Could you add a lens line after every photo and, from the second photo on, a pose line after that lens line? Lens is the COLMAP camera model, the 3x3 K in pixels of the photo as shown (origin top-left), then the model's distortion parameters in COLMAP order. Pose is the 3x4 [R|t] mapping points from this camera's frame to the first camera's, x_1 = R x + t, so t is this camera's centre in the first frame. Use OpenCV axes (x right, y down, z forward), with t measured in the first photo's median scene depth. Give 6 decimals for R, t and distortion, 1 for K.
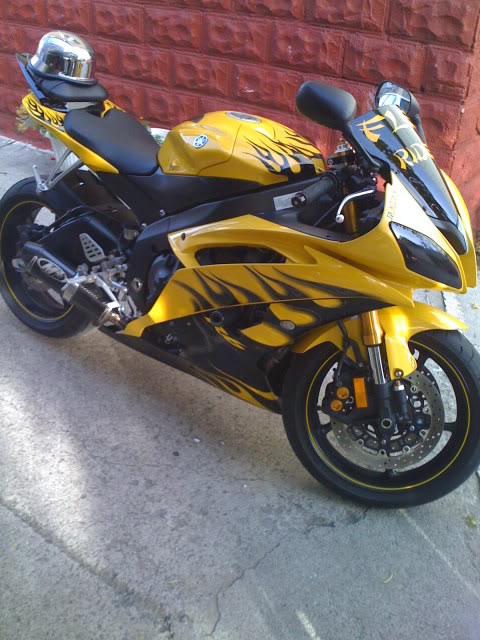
lens RADIAL K [[712.2, 0, 240.0], [0, 712.2, 319.9], [0, 0, 1]] dist [0.014204, 0.000000]
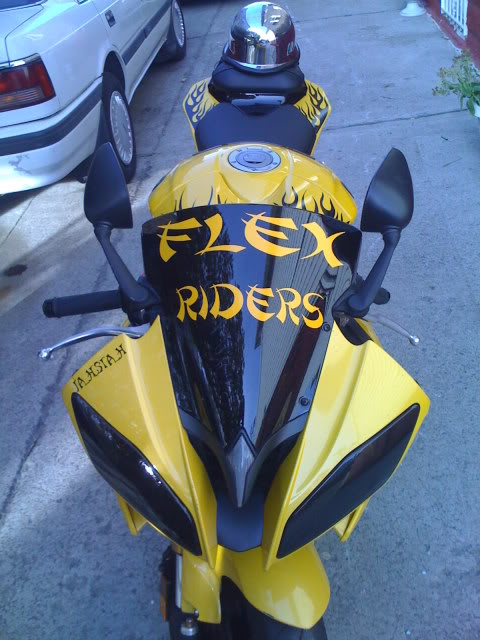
lens RADIAL K [[712.2, 0, 240.0], [0, 712.2, 320.2], [0, 0, 1]] dist [0.014204, 0.000000]
pose [[0.444426, 0.466220, -0.764934, 0.620641], [-0.184357, 0.883220, 0.431202, -0.527894], [0.876640, -0.050616, 0.478477, 0.728690]]
